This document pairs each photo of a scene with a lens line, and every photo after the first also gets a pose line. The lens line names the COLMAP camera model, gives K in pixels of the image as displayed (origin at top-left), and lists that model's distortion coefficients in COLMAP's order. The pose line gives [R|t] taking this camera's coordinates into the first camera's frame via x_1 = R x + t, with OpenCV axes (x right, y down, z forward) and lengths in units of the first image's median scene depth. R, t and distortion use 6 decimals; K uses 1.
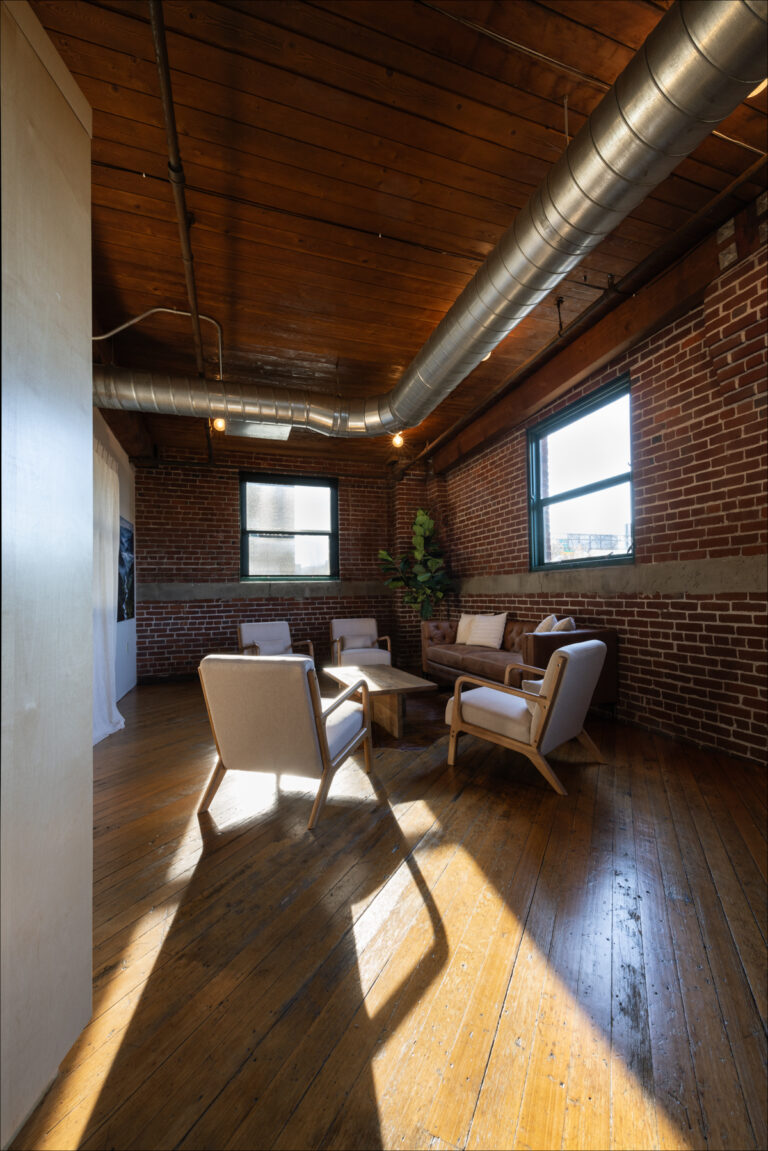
lens RADIAL K [[452.7, 0, 386.7], [0, 452.7, 578.8], [0, 0, 1]] dist [-0.001746, -0.000167]
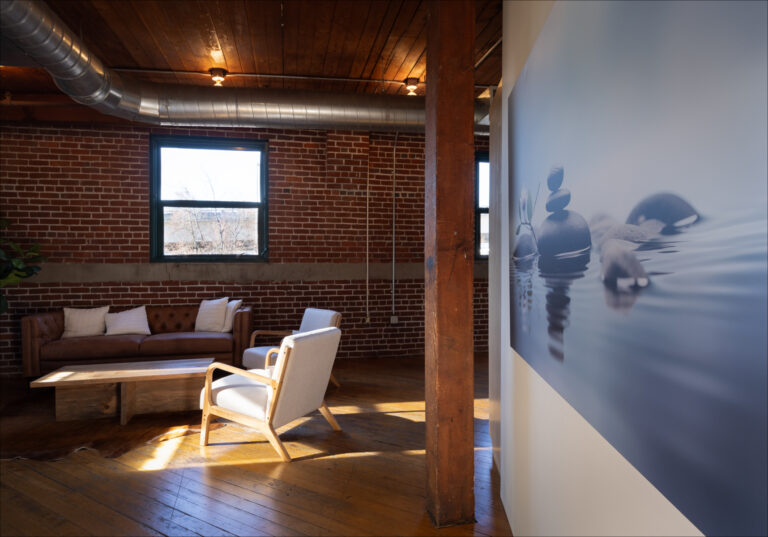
lens RADIAL K [[491.6, 0, 383.1], [0, 491.6, 264.1], [0, 0, 1]] dist [-0.005363, -0.000523]
pose [[0.126545, 0.013636, 0.991867, -1.171343], [-0.030832, 0.999476, -0.009807, -0.023787], [-0.991482, -0.029341, 0.126899, 0.388697]]
